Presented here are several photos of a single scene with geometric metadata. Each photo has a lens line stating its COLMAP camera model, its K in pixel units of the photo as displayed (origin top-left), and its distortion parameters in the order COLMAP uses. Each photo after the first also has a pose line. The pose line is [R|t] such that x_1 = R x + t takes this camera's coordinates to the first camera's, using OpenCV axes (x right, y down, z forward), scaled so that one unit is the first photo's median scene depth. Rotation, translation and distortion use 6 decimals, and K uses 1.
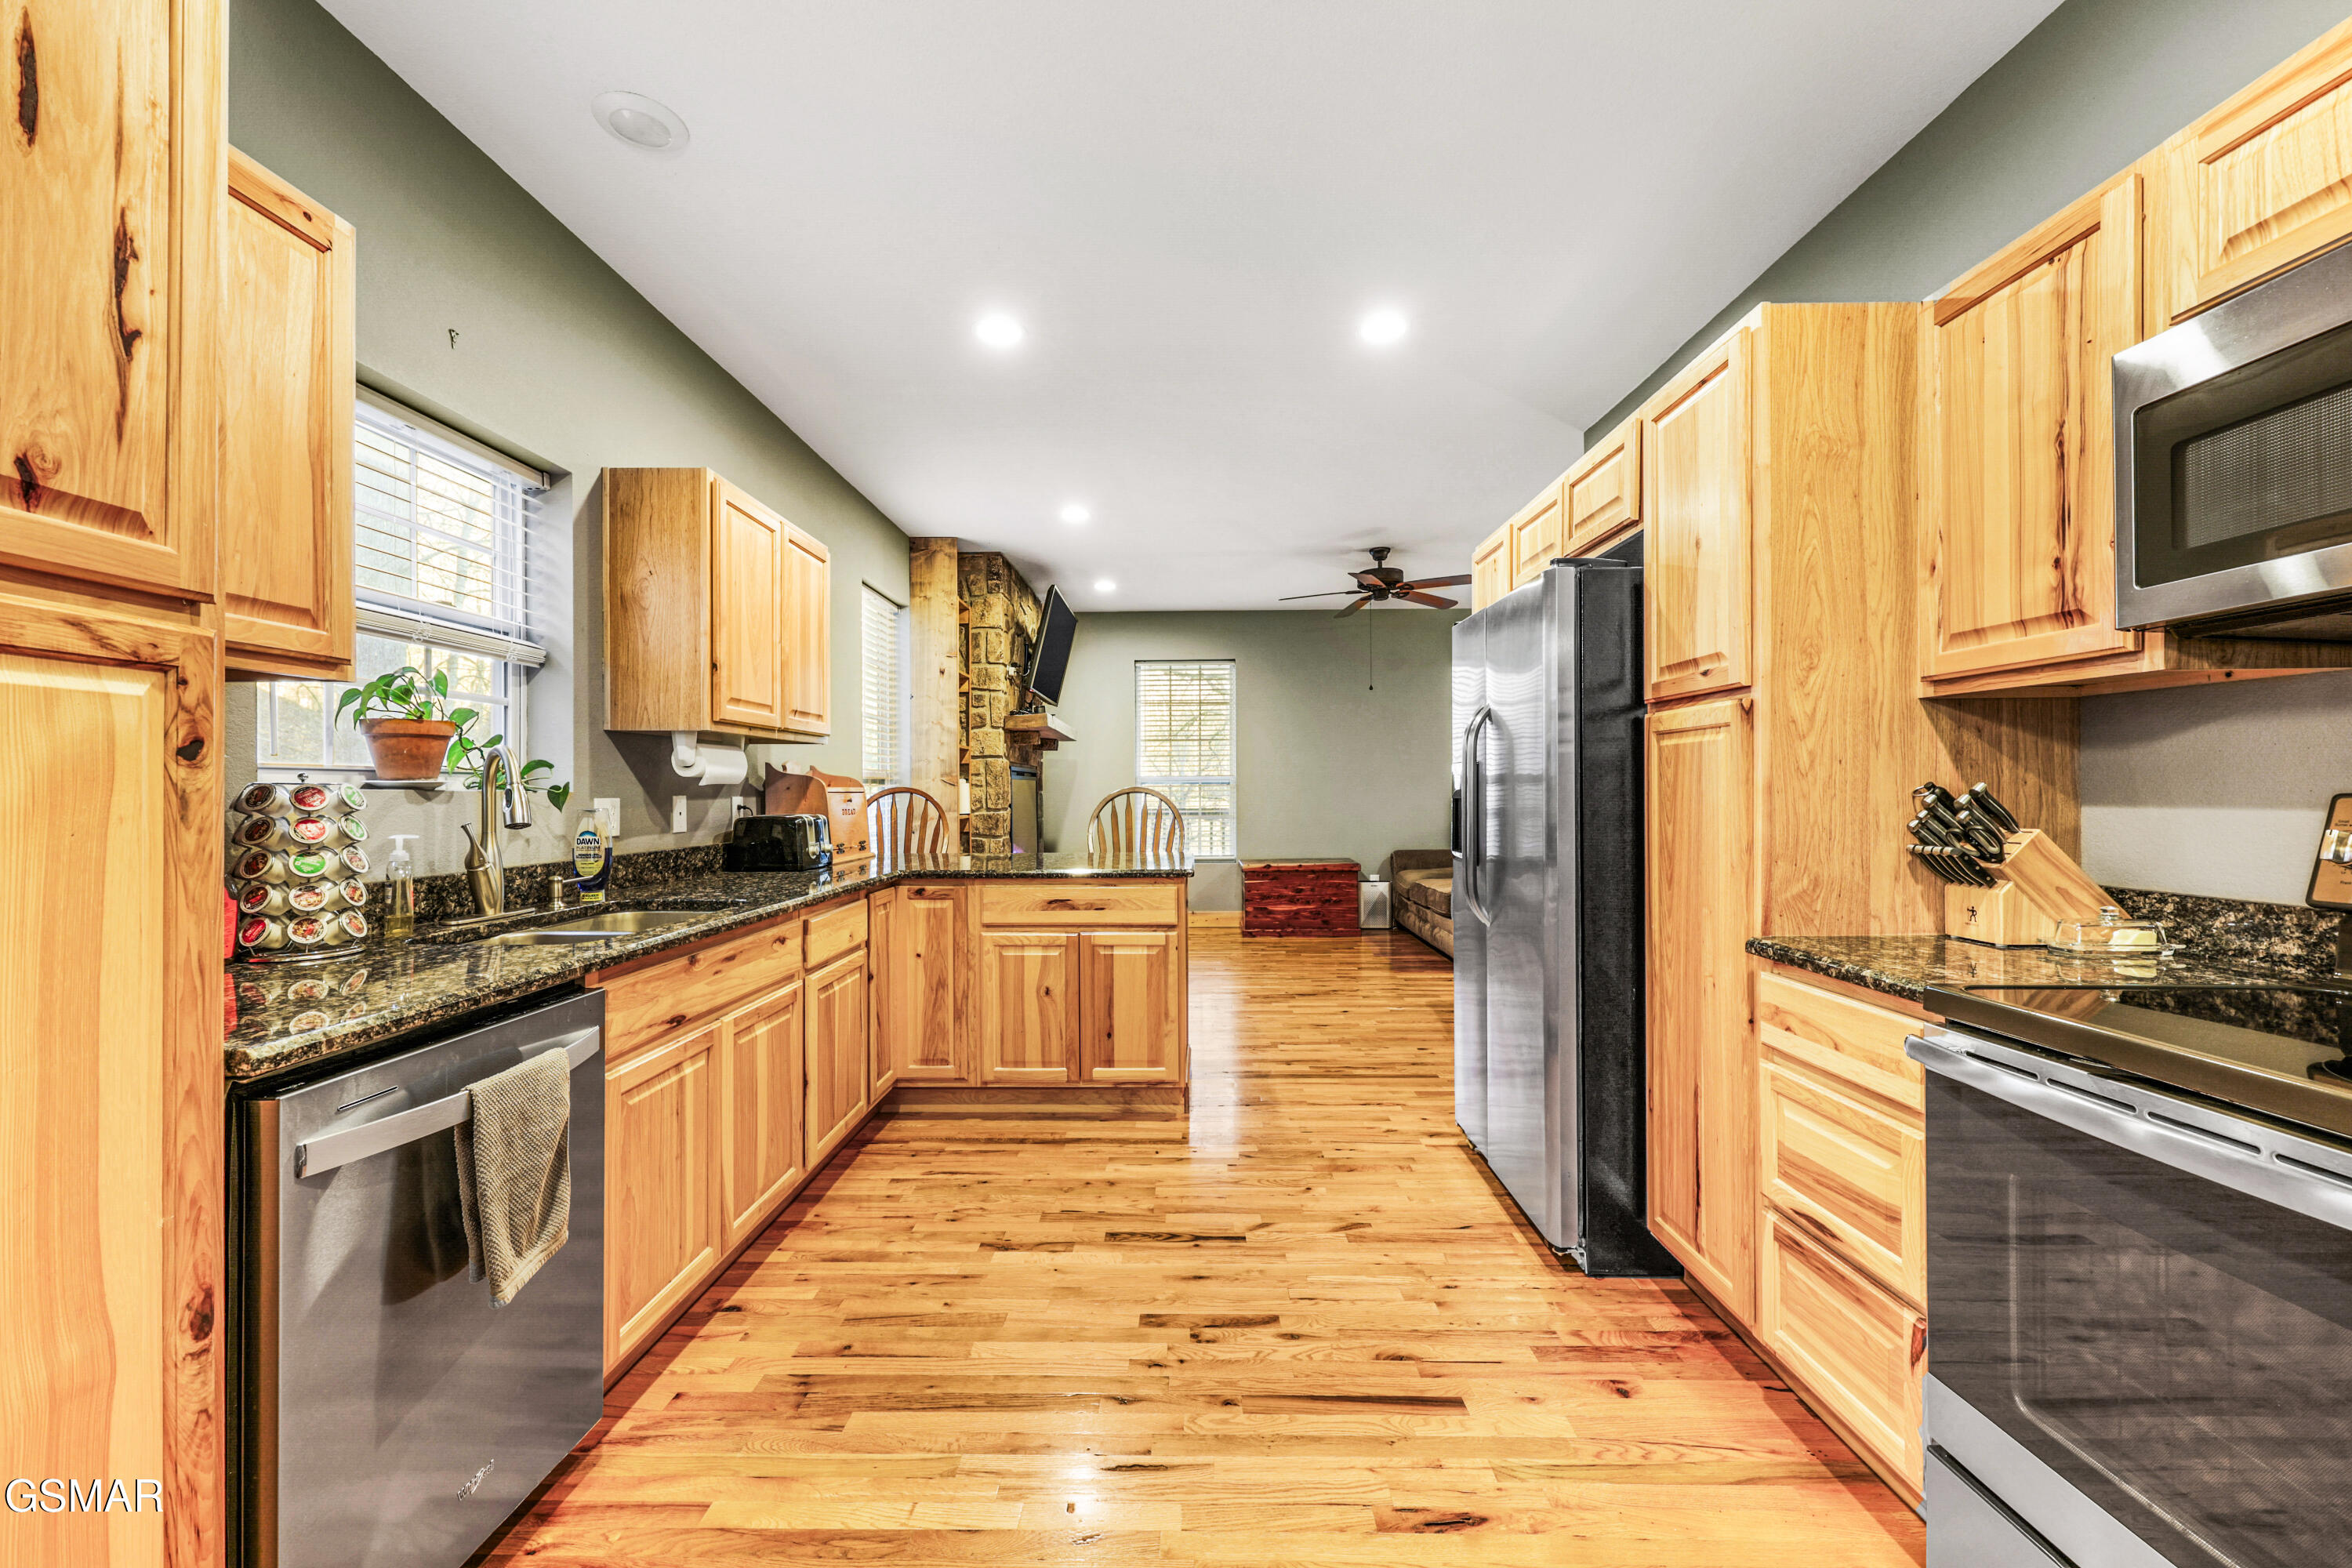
lens RADIAL K [[945.3, 0, 1169.4], [0, 945.3, 794.3], [0, 0, 1]] dist [0.000267, -0.000222]
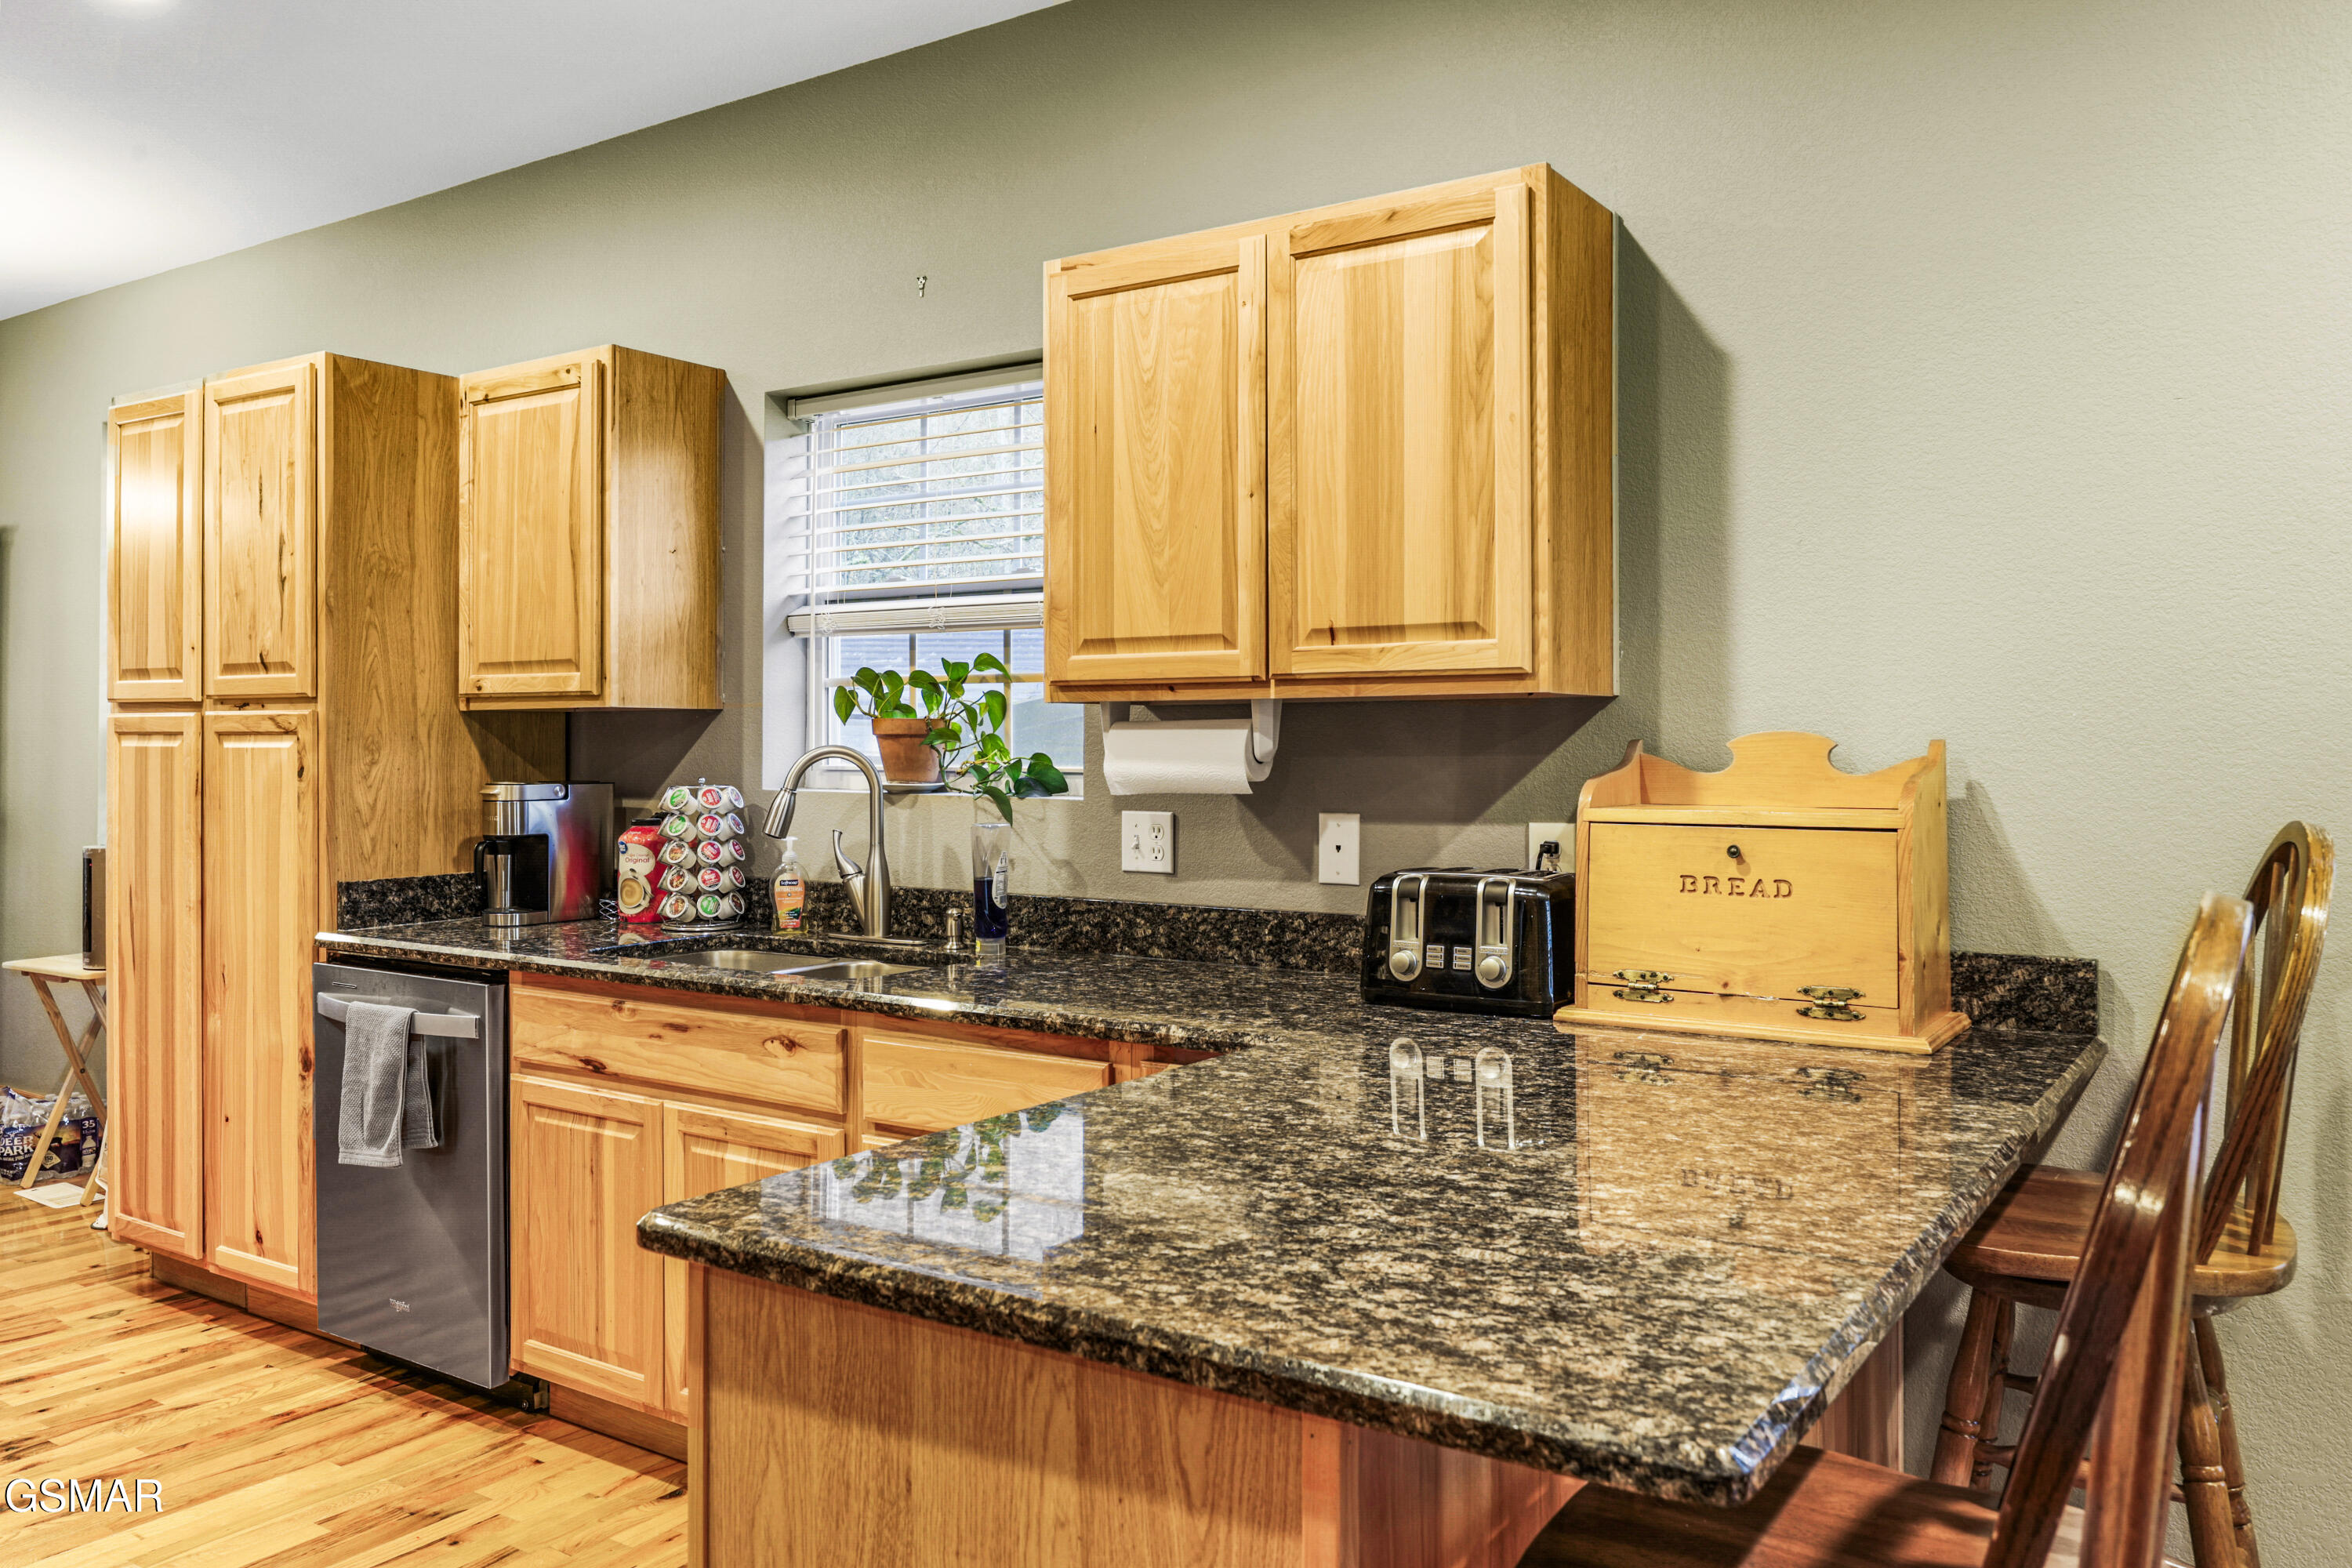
lens RADIAL K [[1730.3, 0, 1152.1], [0, 1730.3, 730.5], [0, 0, 1]] dist [-0.001961, 0.006614]
pose [[-0.544244, -0.002626, -0.838923, 0.493826], [-0.001761, 0.999996, -0.001988, -0.061581], [0.838925, 0.000395, -0.544247, 2.106238]]
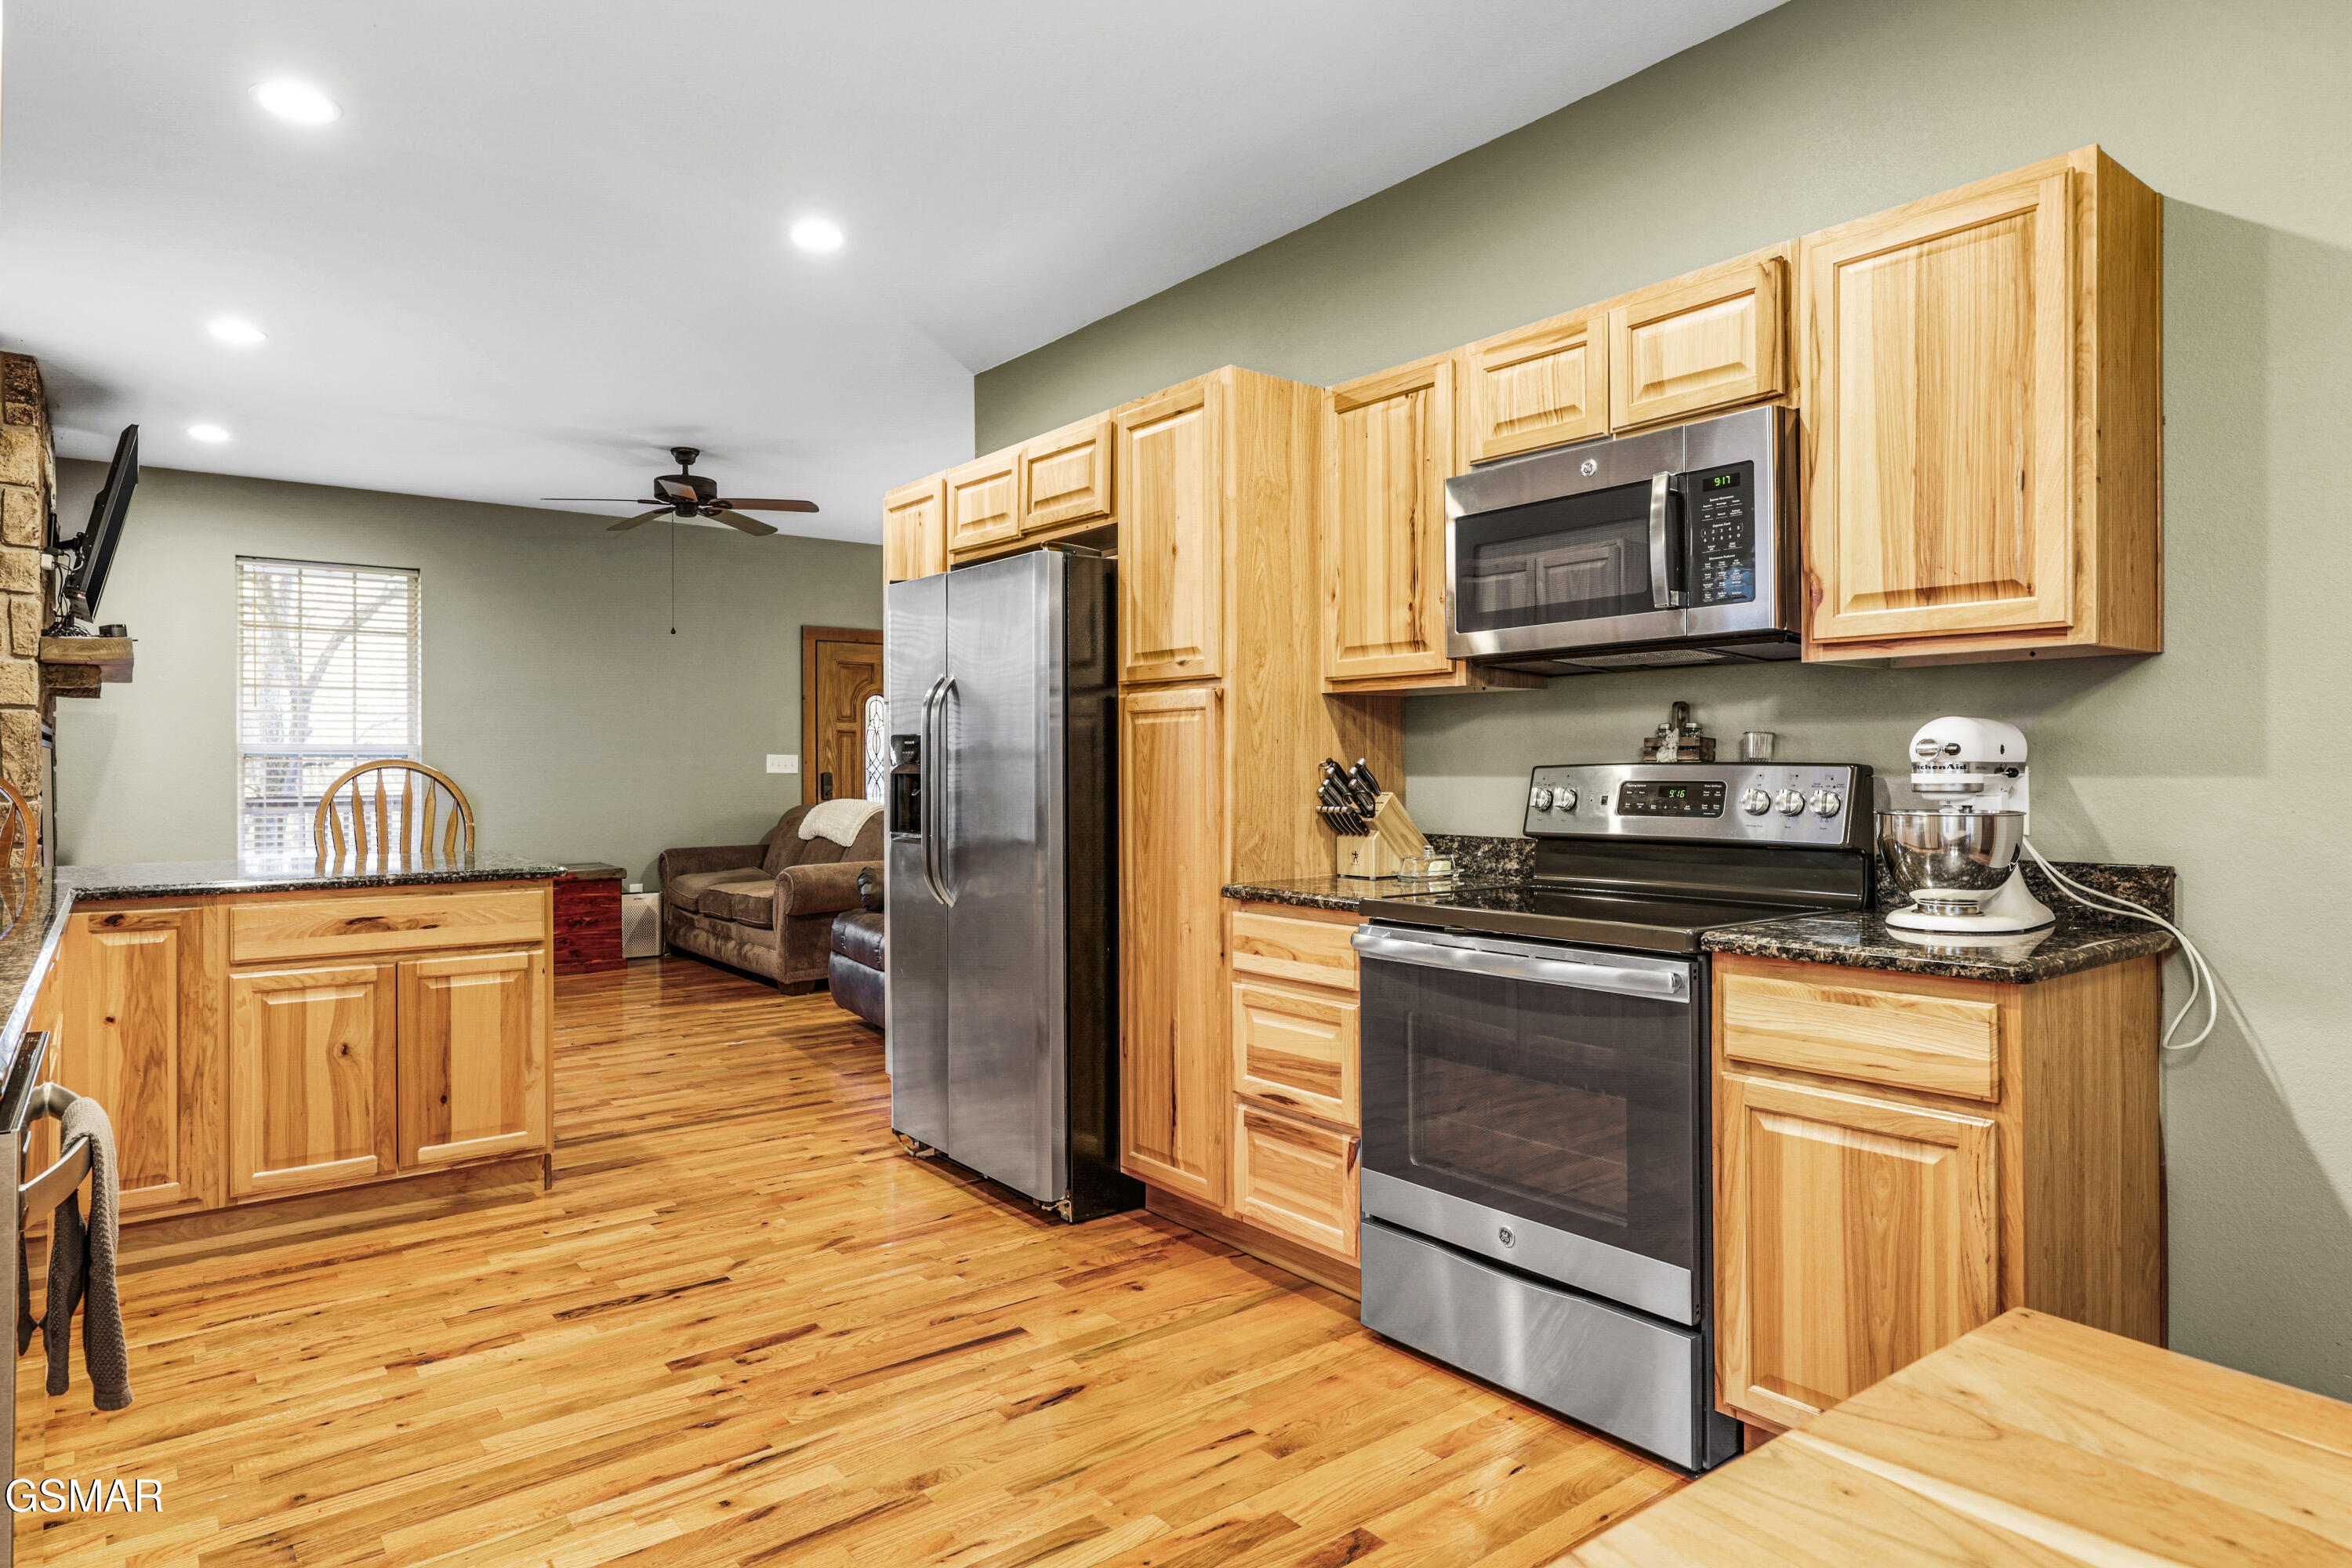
lens RADIAL K [[1358.2, 0, 1175.1], [0, 1358.2, 772.7], [0, 0, 1]] dist [-0.004109, -0.000054]
pose [[0.775037, 0.000507, 0.631915, -0.455203], [0.001164, 0.999997, -0.002230, 0.009550], [-0.631915, 0.002464, 0.775034, -0.265935]]
